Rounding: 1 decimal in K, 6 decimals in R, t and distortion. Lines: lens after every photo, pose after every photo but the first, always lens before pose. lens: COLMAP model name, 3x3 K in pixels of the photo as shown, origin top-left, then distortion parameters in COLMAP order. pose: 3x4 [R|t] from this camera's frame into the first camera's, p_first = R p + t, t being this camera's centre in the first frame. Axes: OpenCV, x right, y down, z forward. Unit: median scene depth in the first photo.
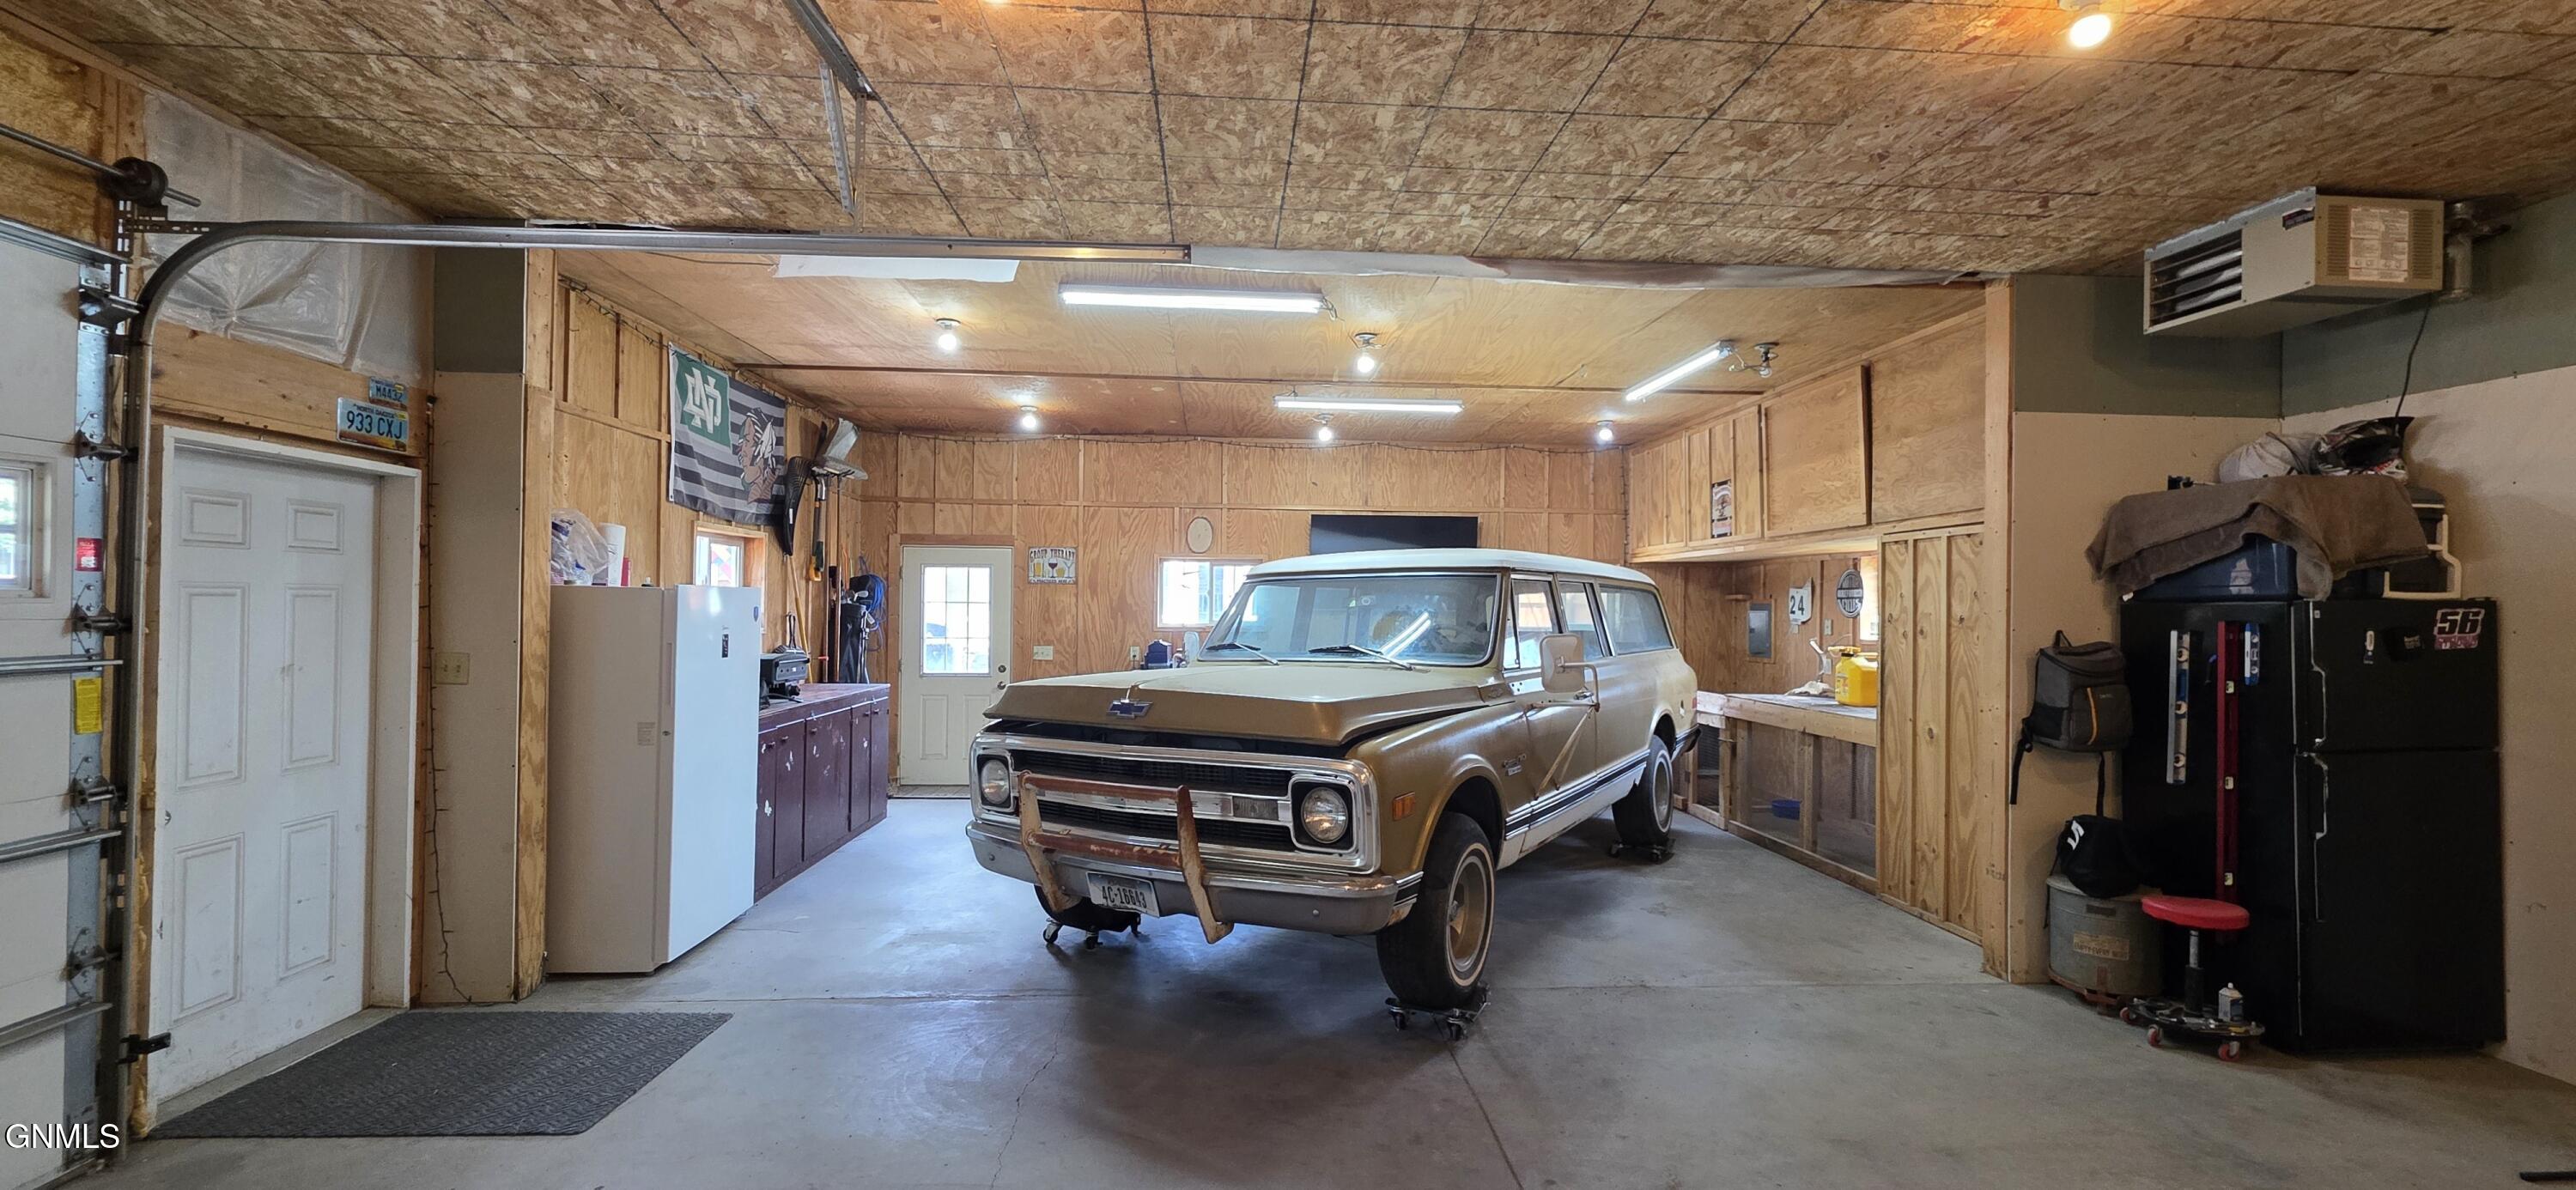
lens RADIAL K [[1030.2, 0, 1287.5], [0, 1030.2, 601.7], [0, 0, 1]] dist [-0.000168, -0.000445]
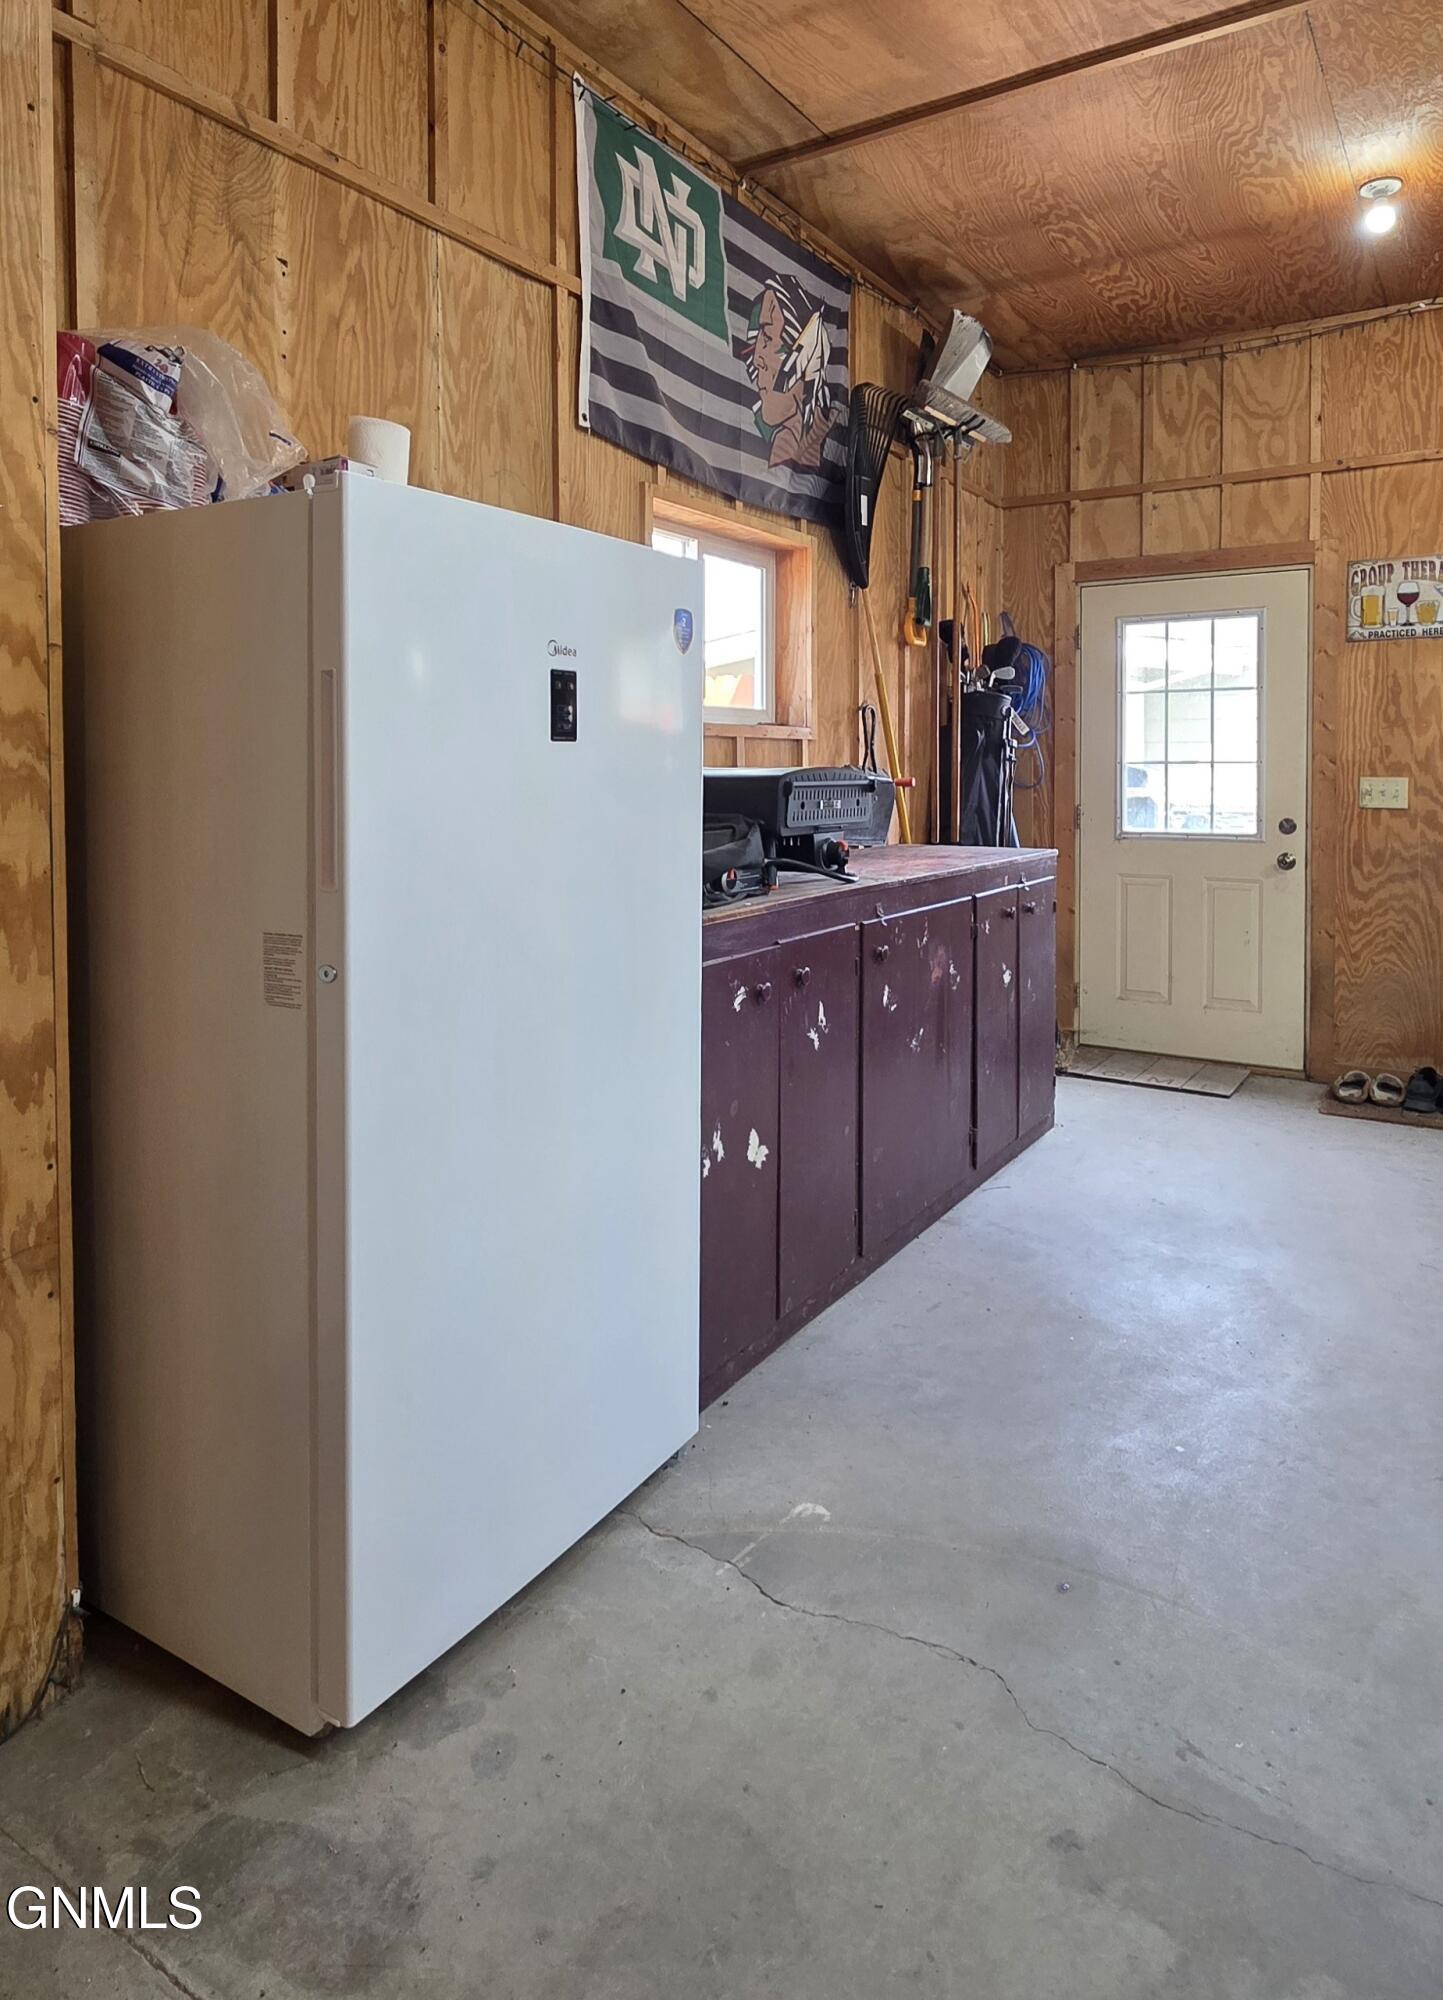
lens RADIAL K [[1251.8, 0, 709.8], [0, 1251.8, 802.0], [0, 0, 1]] dist [-0.002278, -0.000487]
pose [[0.800434, 0.003674, -0.599410, -0.159702], [0.015730, 0.999508, 0.027132, 0.037709], [0.599215, -0.031146, 0.799982, 0.419508]]
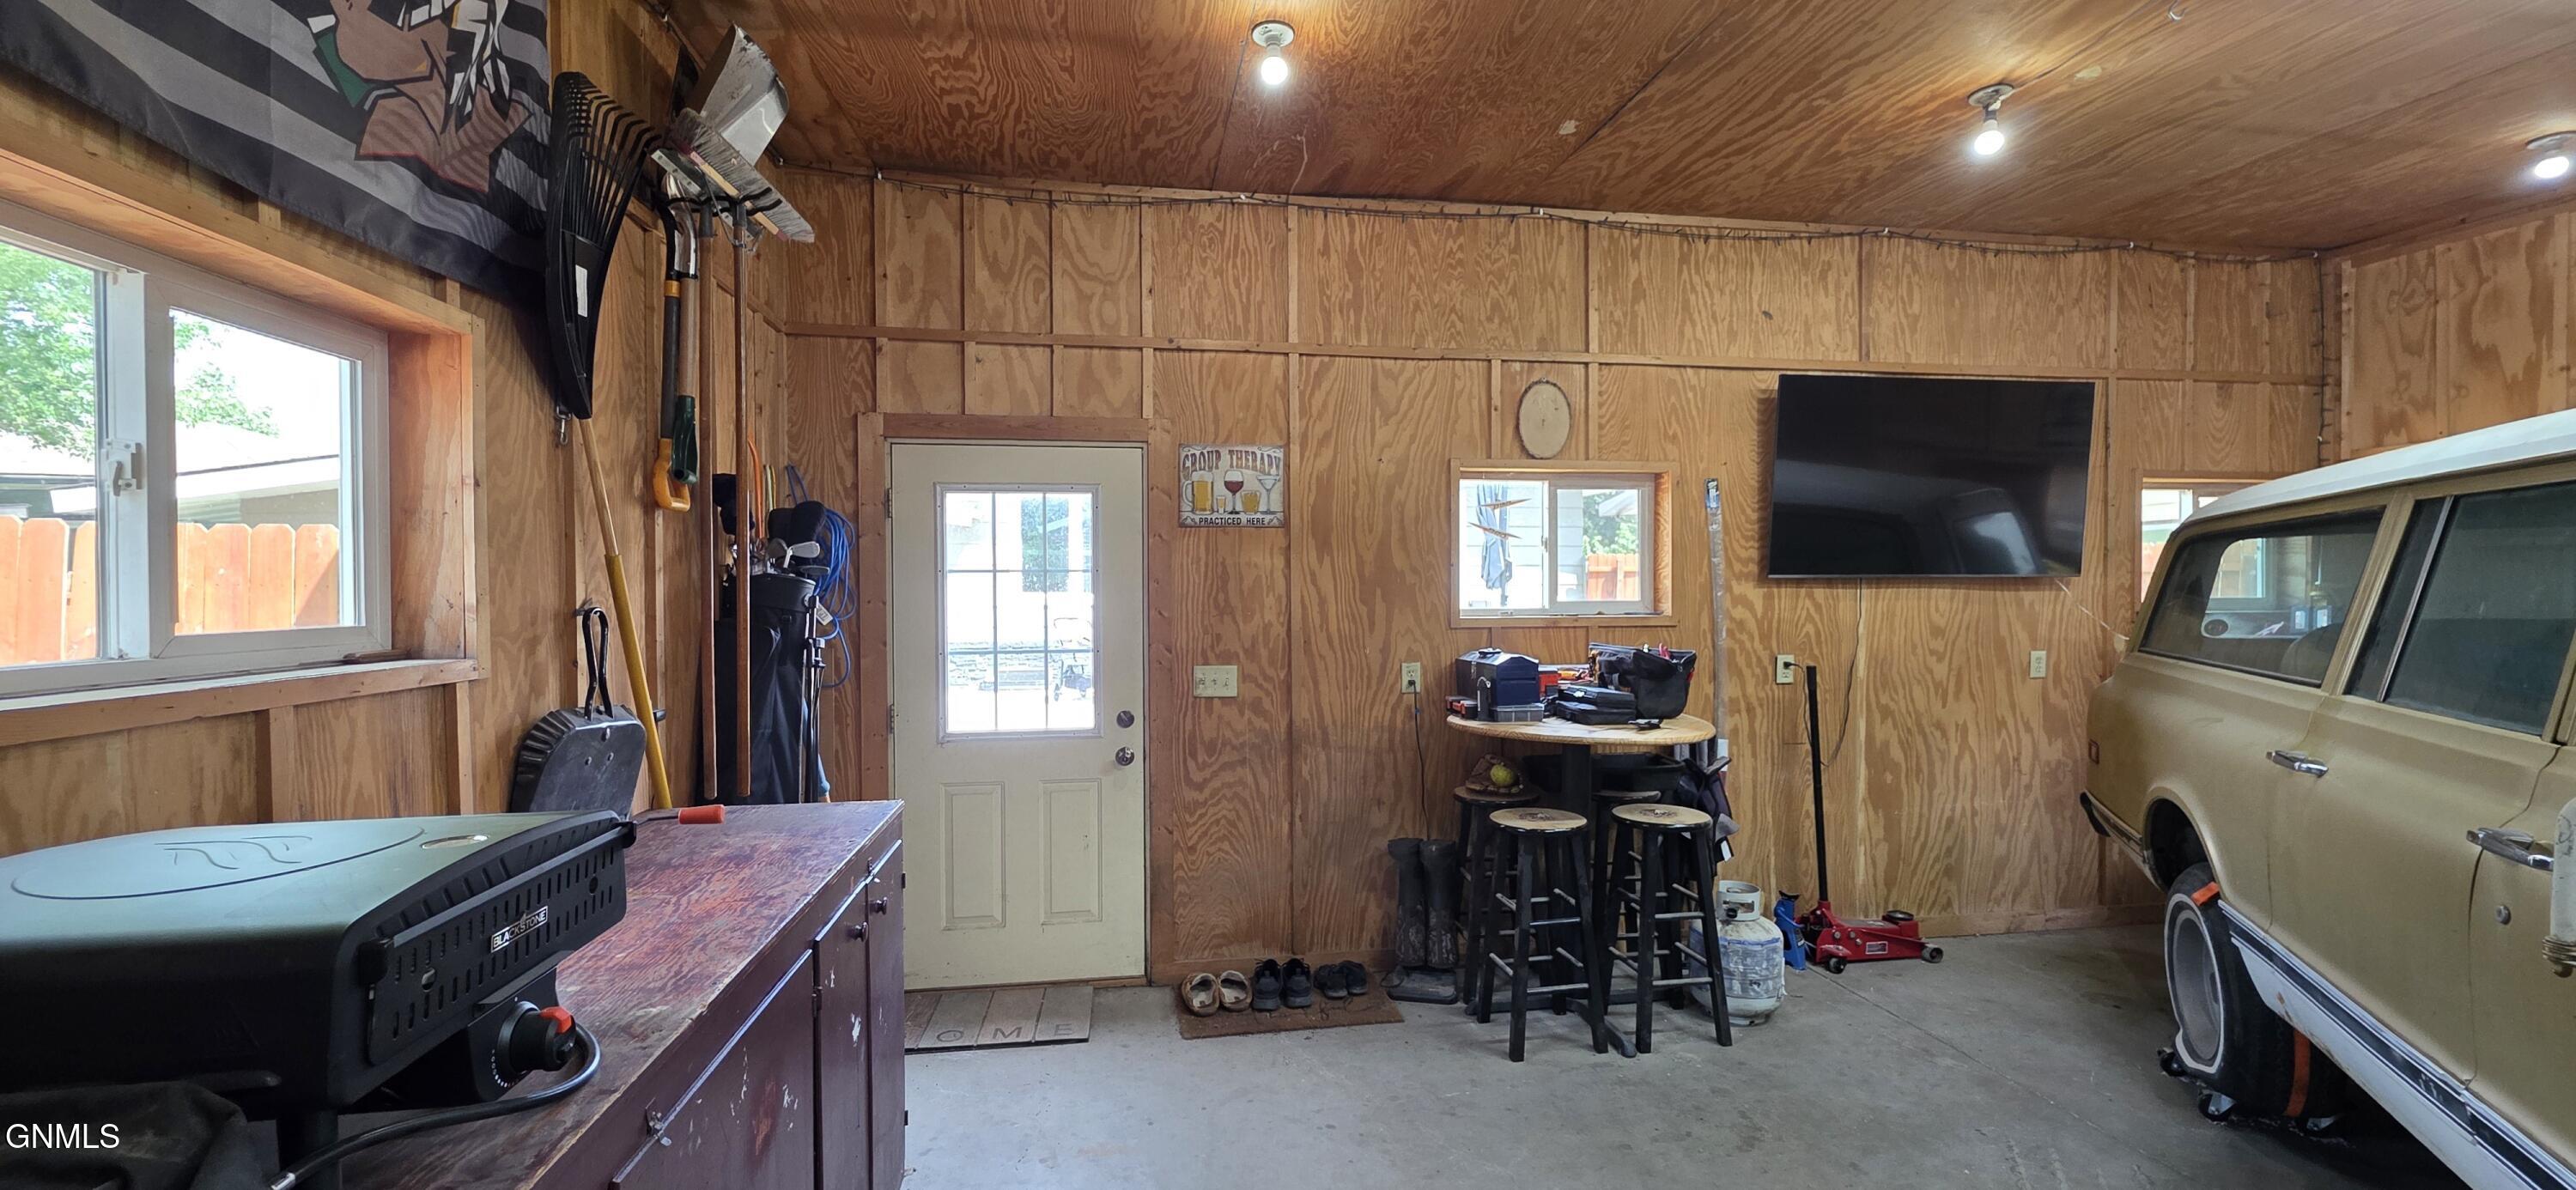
lens RADIAL K [[1030.2, 0, 1287.5], [0, 1030.2, 601.7], [0, 0, 1]] dist [-0.000168, -0.000445]
pose [[0.995601, -0.016147, 0.092293, -0.273236], [0.014043, 0.999628, 0.023401, 0.005466], [-0.092636, -0.022002, 0.995457, 0.608471]]
